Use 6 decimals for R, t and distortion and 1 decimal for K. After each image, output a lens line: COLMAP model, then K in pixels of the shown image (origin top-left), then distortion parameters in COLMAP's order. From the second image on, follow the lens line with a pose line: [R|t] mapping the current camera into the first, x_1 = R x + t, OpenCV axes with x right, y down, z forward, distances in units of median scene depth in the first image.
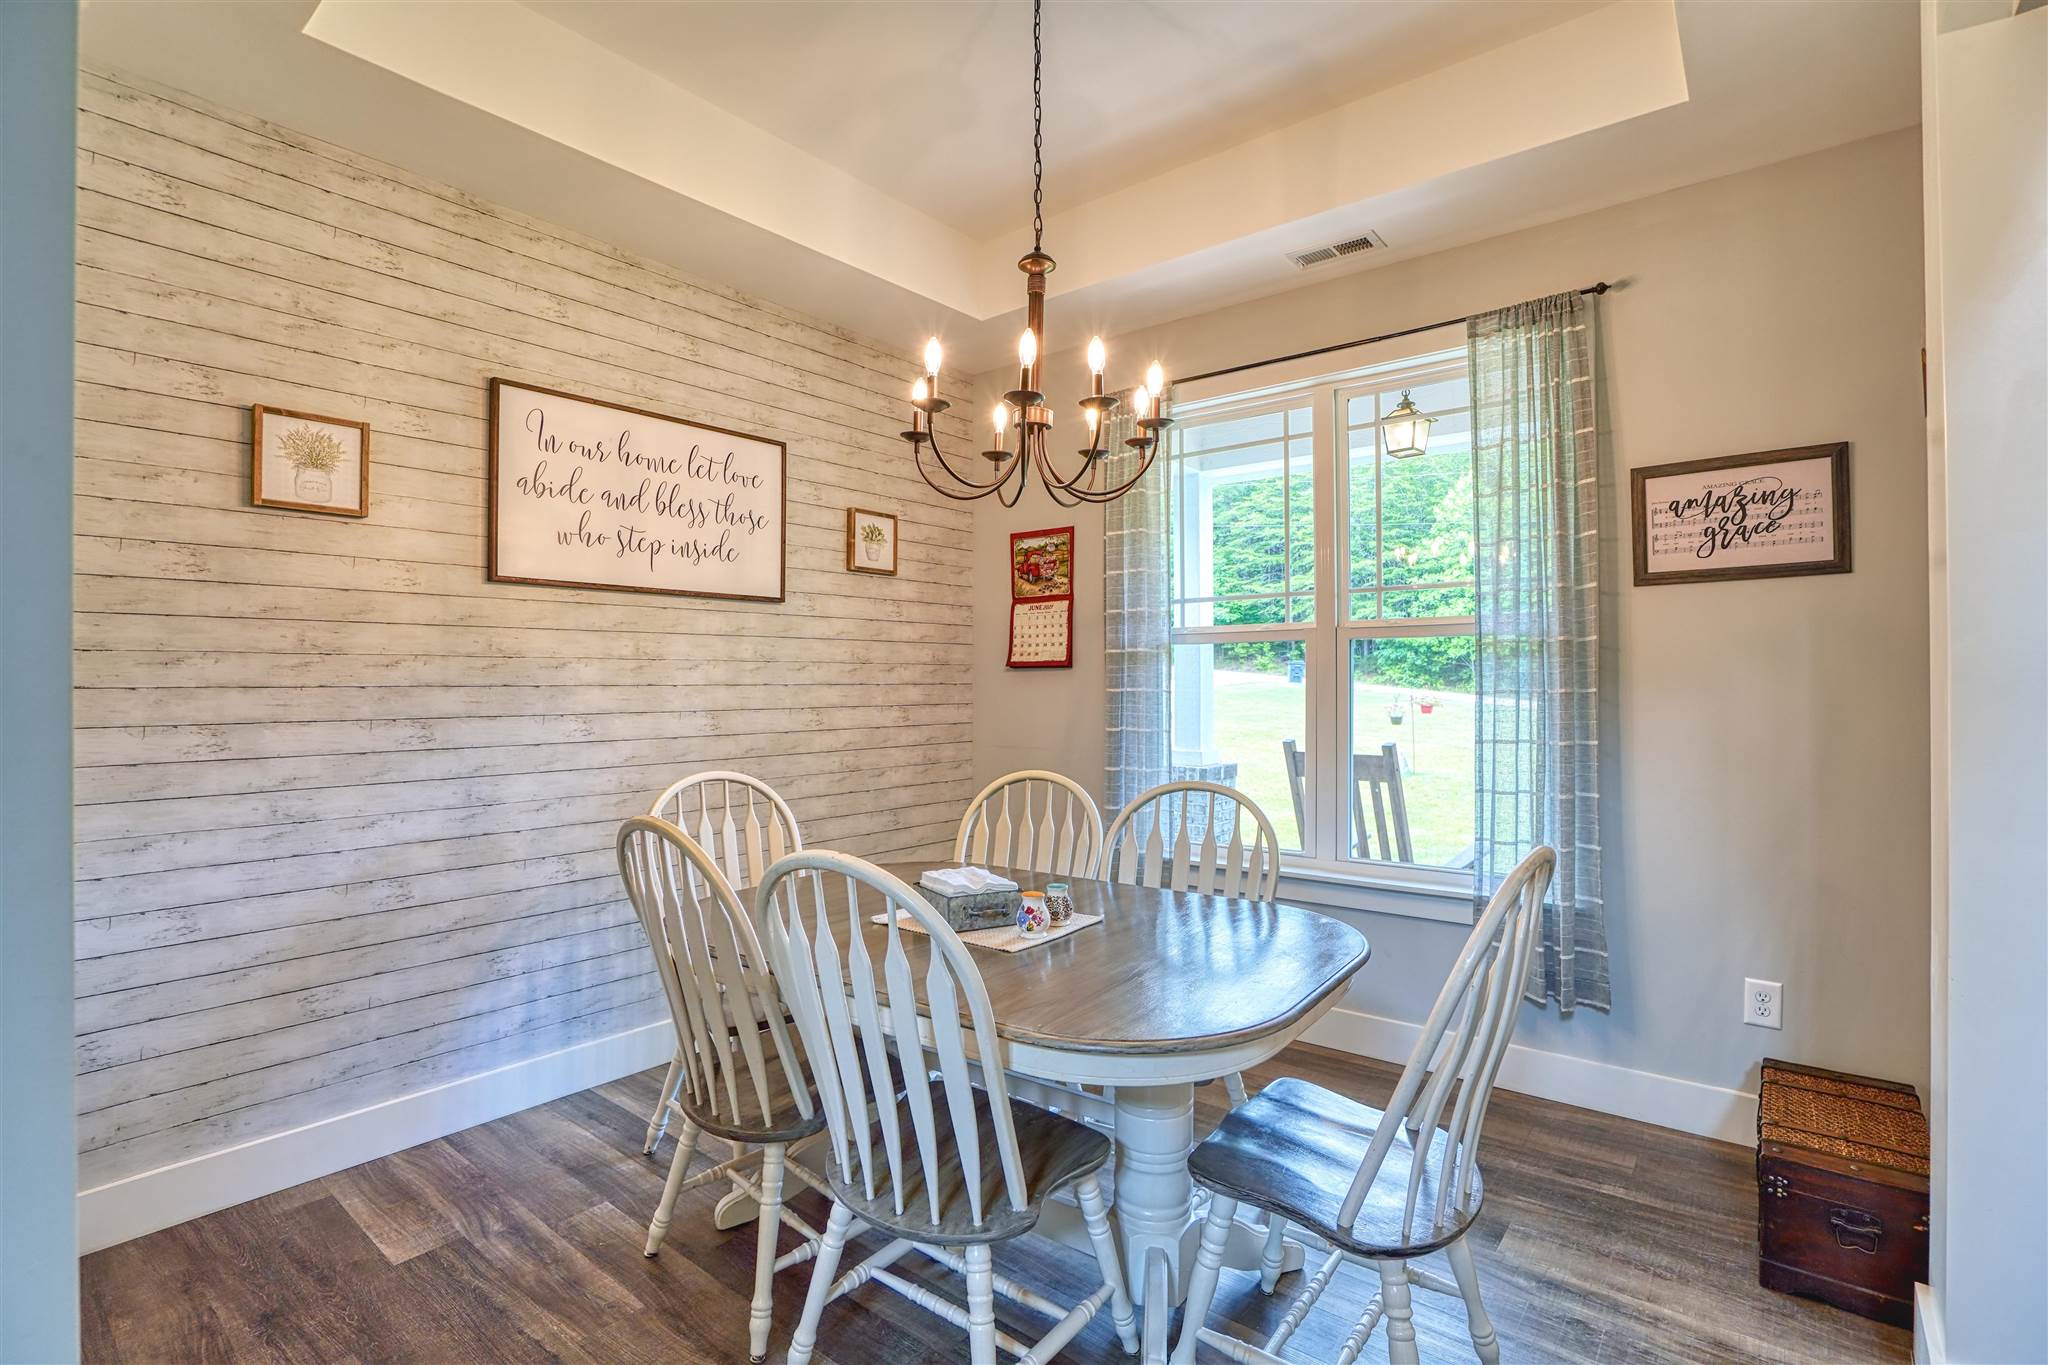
lens RADIAL K [[963.5, 0, 1028.0], [0, 963.5, 682.1], [0, 0, 1]] dist [-0.060628, 0.024969]
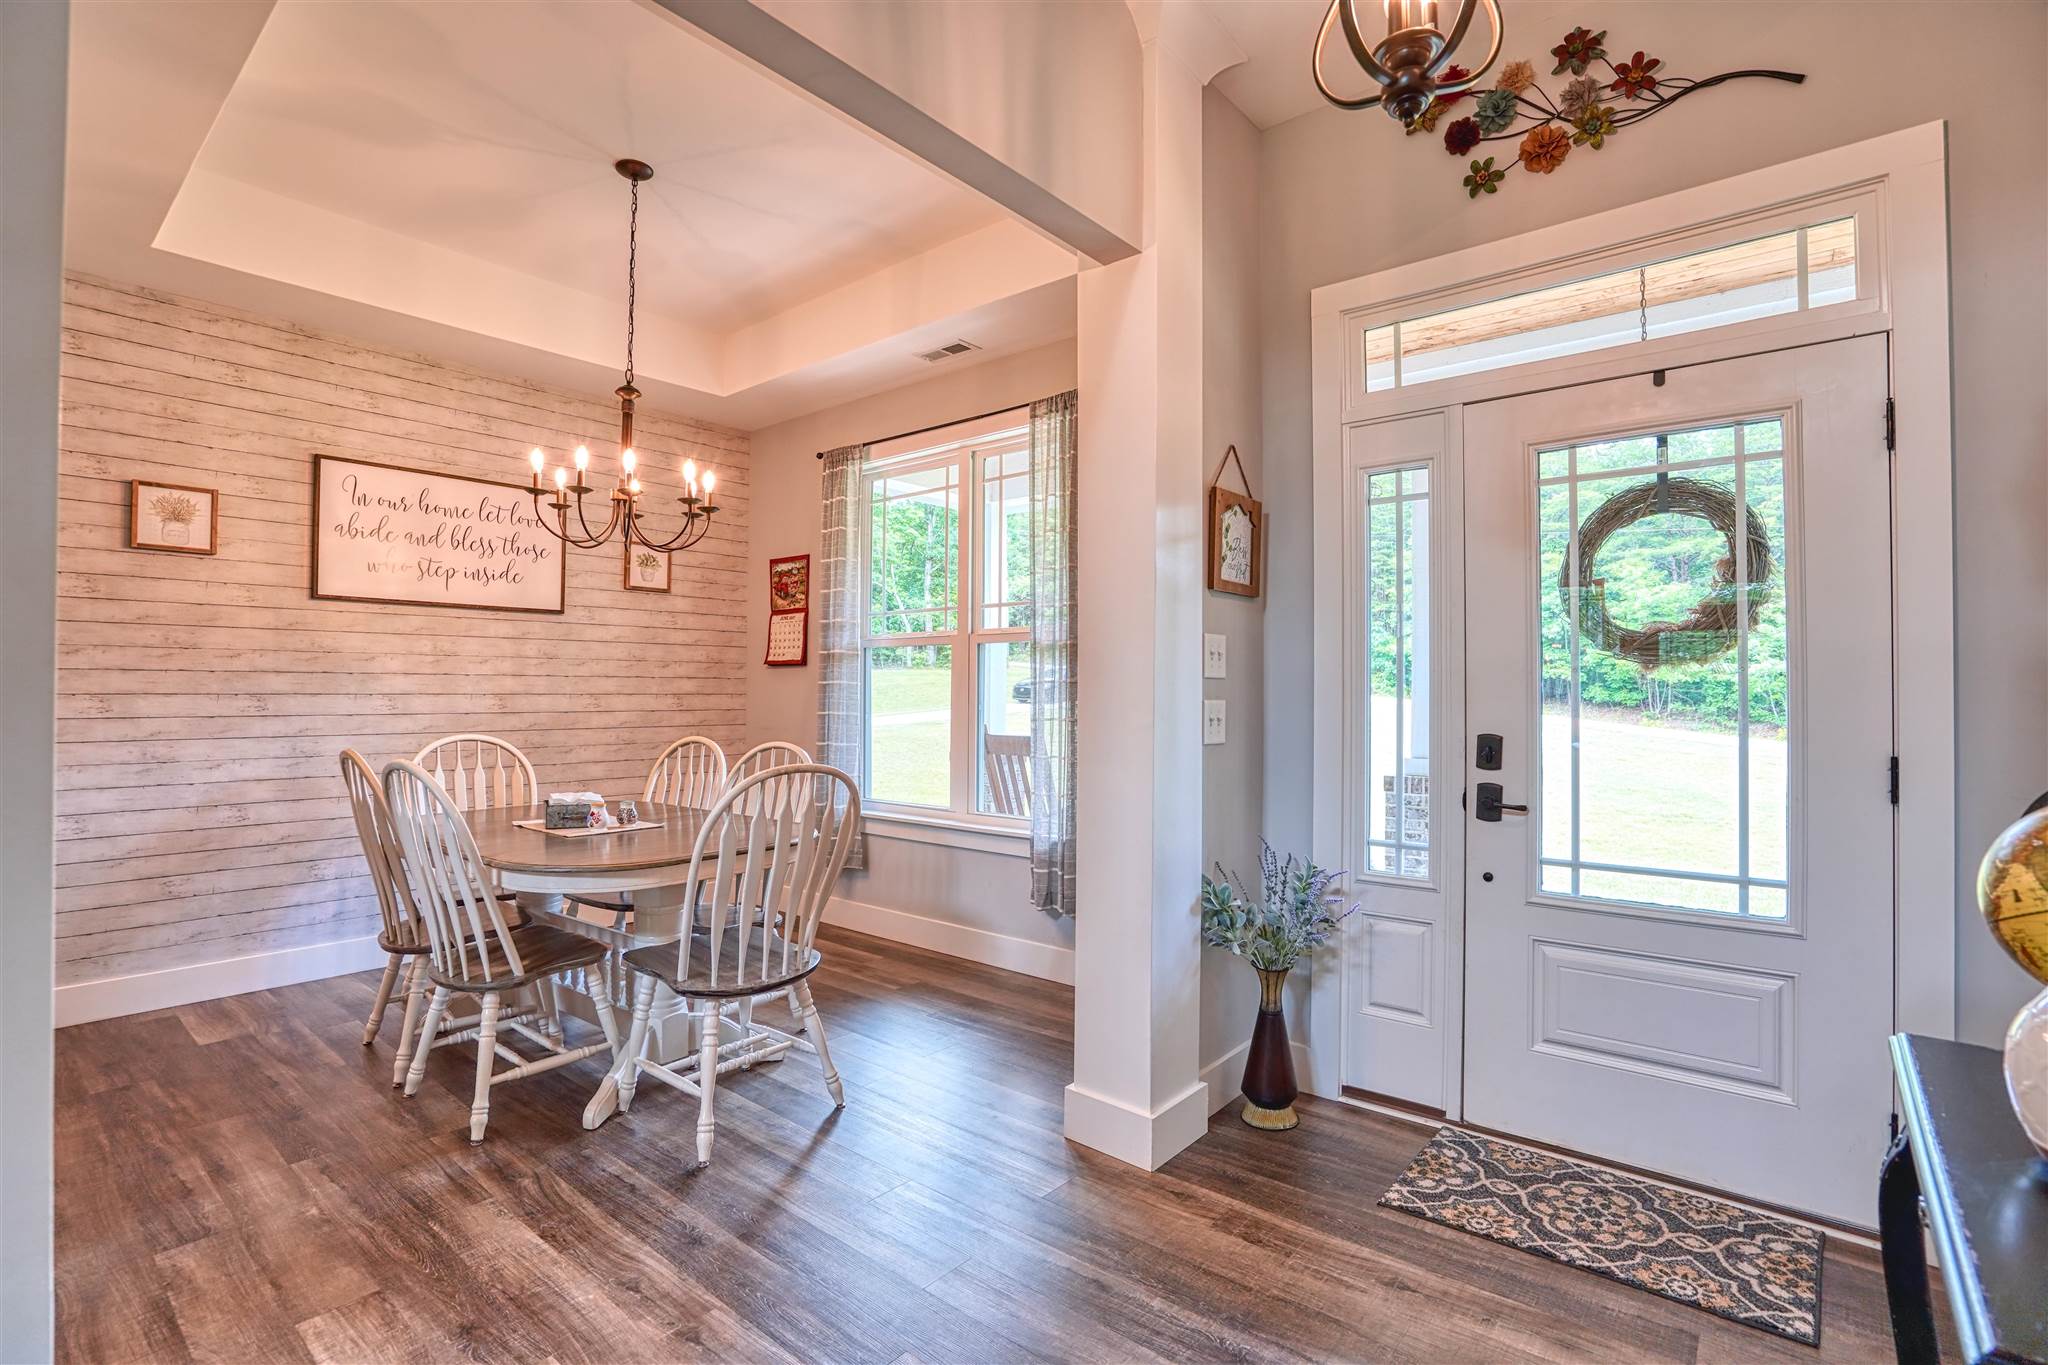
lens RADIAL K [[957.9, 0, 1024.0], [0, 957.9, 682.5], [0, 0, 1]] dist [-0.056874, 0.021499]
pose [[0.999867, 0.006443, -0.014983, 0.530536], [-0.006576, 0.999939, -0.008820, 0.025428], [0.014925, 0.008917, 0.999849, -0.387356]]
